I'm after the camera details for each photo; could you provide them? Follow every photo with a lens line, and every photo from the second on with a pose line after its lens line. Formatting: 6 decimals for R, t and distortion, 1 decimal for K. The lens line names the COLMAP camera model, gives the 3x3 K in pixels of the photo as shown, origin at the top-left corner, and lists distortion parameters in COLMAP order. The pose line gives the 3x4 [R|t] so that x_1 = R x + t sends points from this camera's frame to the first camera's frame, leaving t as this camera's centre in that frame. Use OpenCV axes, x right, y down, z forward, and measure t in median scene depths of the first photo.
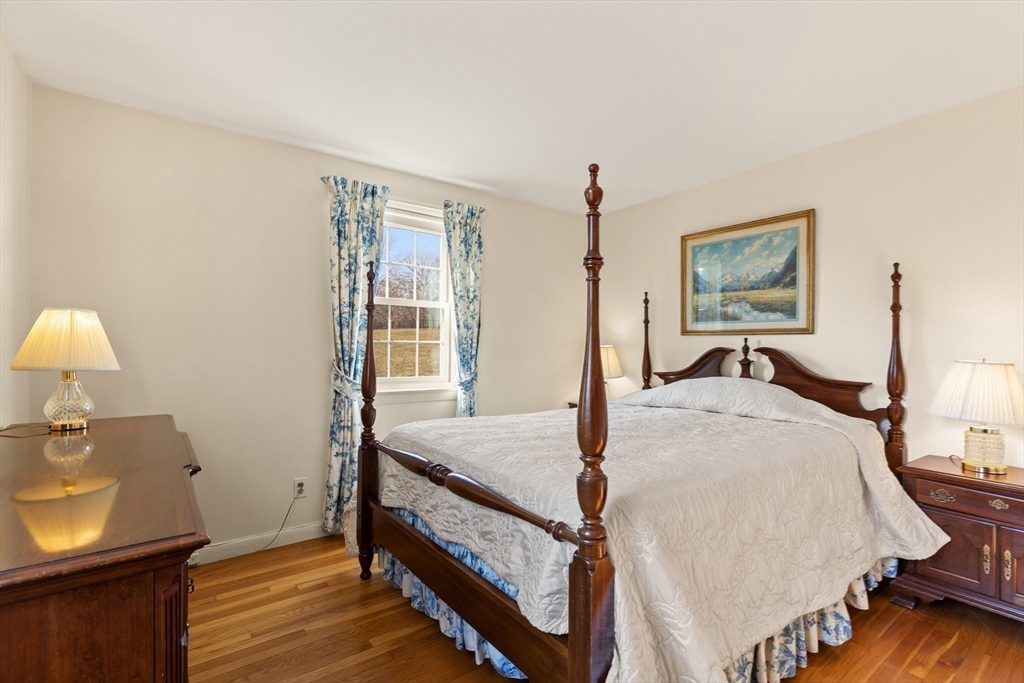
lens RADIAL K [[465.5, 0, 515.7], [0, 465.5, 341.4], [0, 0, 1]] dist [0.012378, -0.002977]
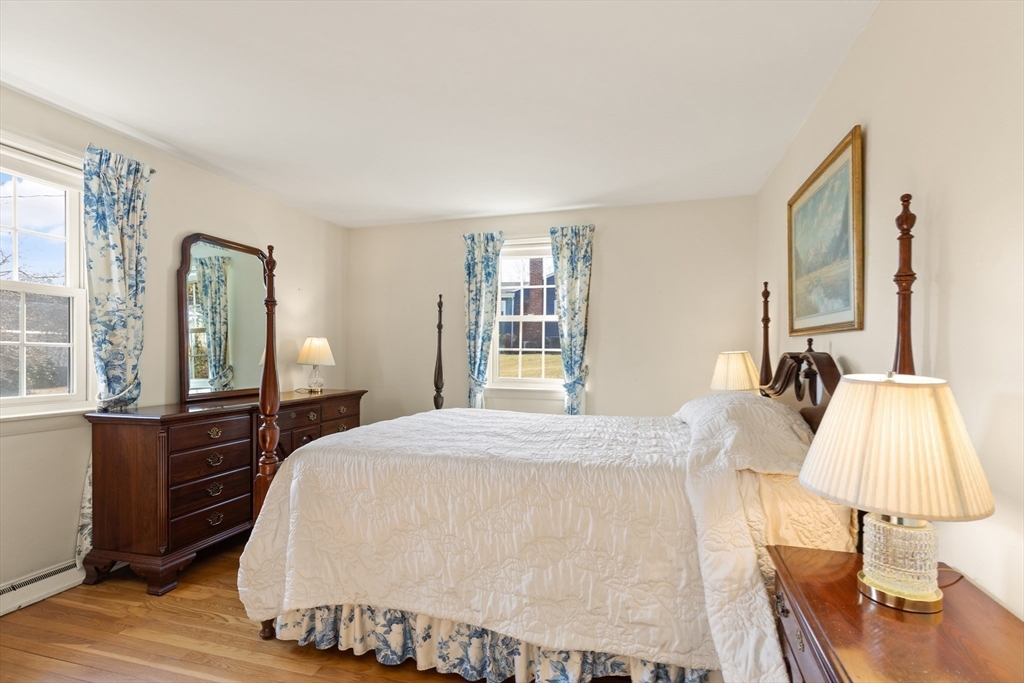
lens RADIAL K [[465.5, 0, 549.8], [0, 465.5, 355.5], [0, 0, 1]] dist [0.012378, -0.002977]
pose [[0.620353, -0.001146, -0.784322, 0.864114], [0.011021, 0.999913, 0.007256, 0.008662], [0.784245, -0.013145, 0.620312, 0.304930]]
